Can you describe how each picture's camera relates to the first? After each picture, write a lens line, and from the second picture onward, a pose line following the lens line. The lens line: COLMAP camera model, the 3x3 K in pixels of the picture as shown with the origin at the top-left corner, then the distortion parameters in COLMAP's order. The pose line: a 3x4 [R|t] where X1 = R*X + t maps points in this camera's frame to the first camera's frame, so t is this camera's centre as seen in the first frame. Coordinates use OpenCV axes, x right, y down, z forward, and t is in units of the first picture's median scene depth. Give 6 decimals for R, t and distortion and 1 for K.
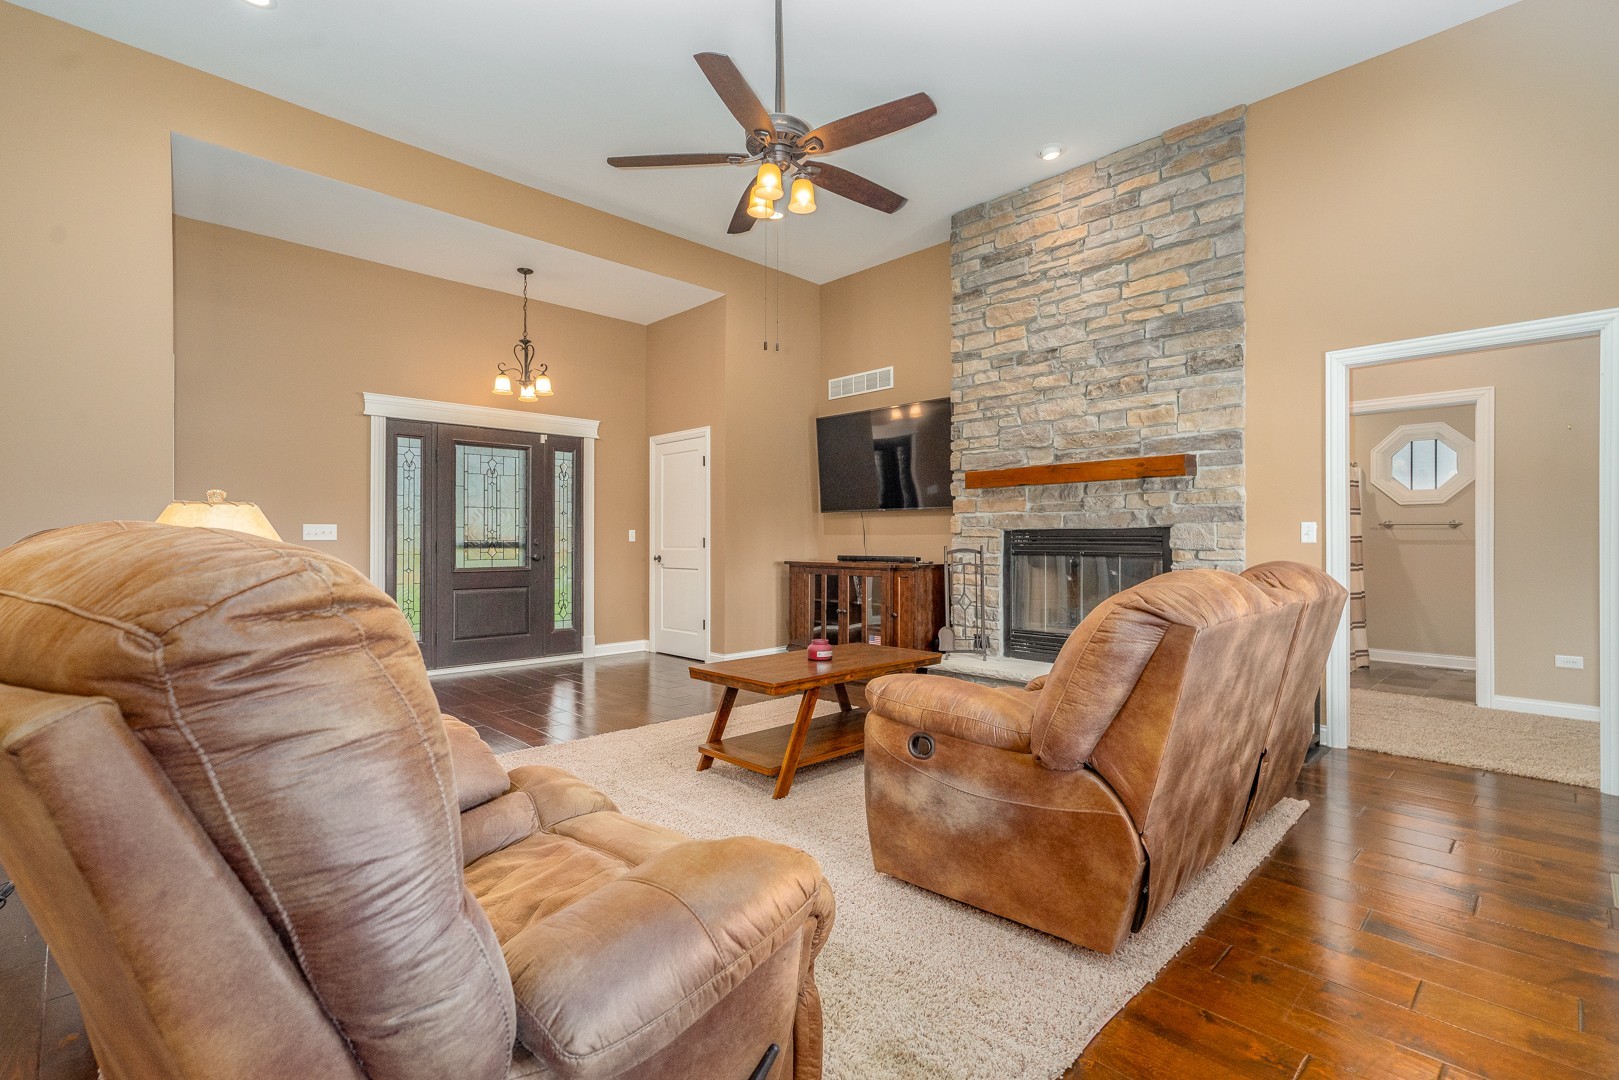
lens RADIAL K [[733.6, 0, 811.5], [0, 733.6, 536.5], [0, 0, 1]] dist [-0.003547, 0.005082]
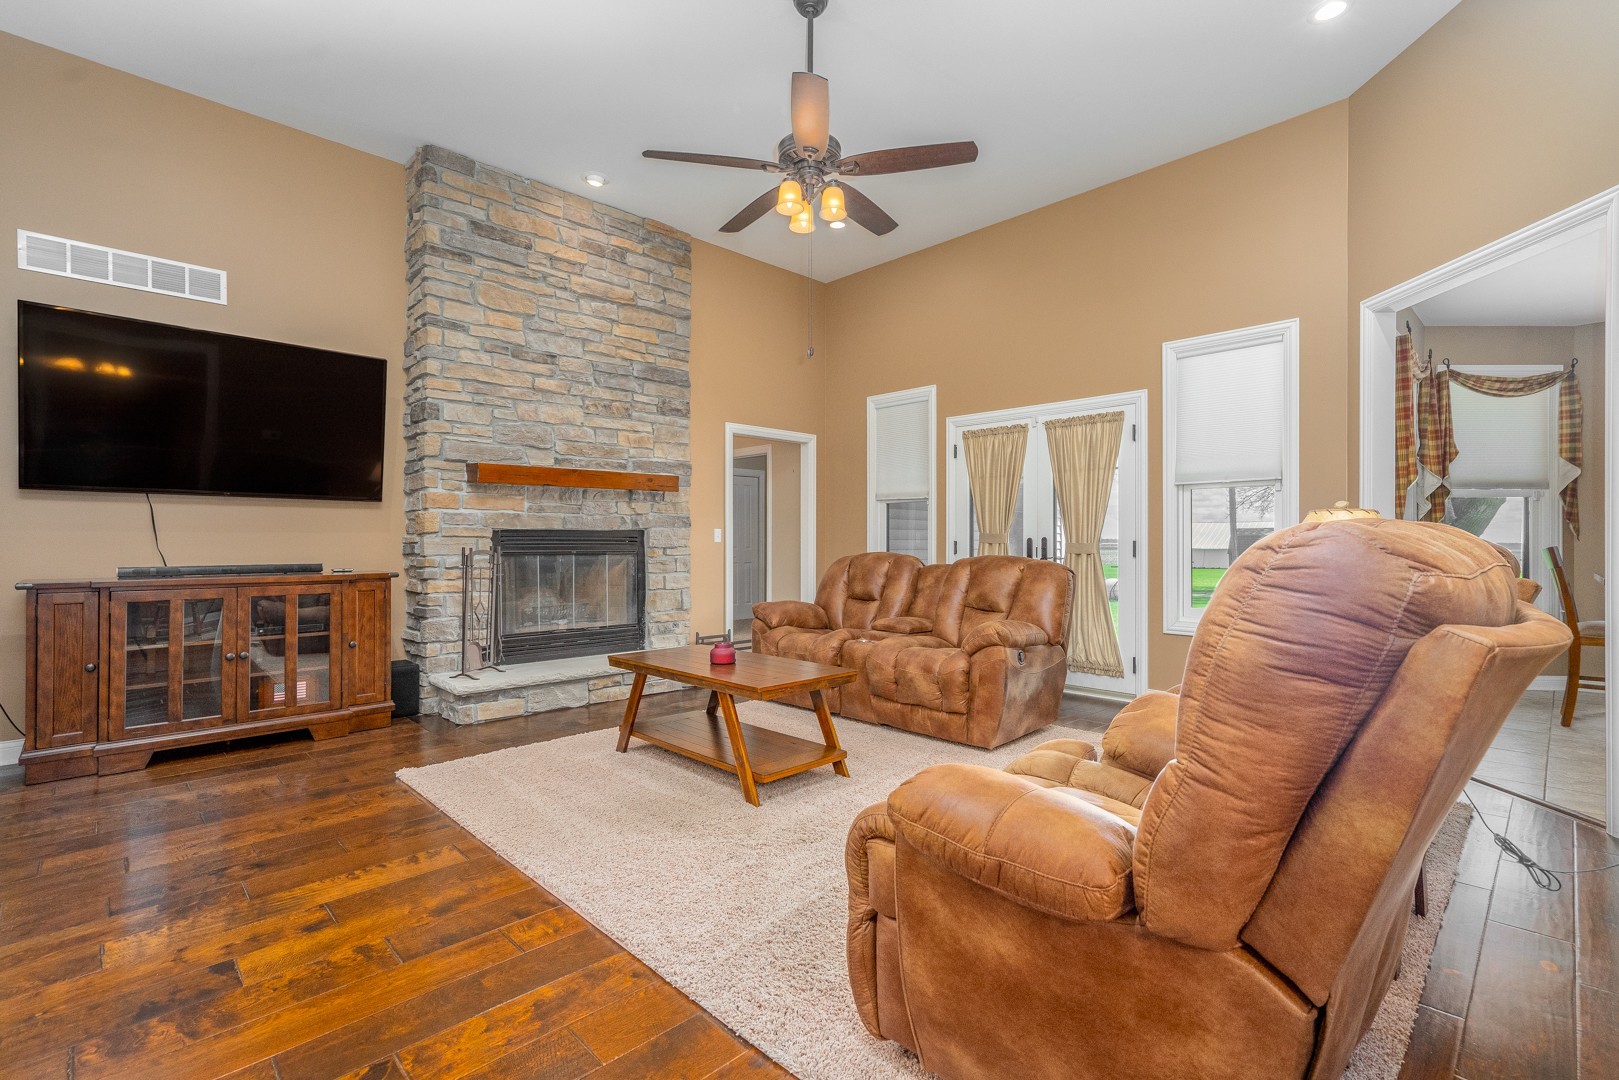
lens RADIAL K [[733.6, 0, 811.5], [0, 733.6, 536.5], [0, 0, 1]] dist [-0.003547, 0.005082]
pose [[0.010504, 0.006412, 0.999924, -0.717453], [-0.002923, 0.999975, -0.006382, 0.004925], [-0.999941, -0.002856, 0.010522, 0.648630]]
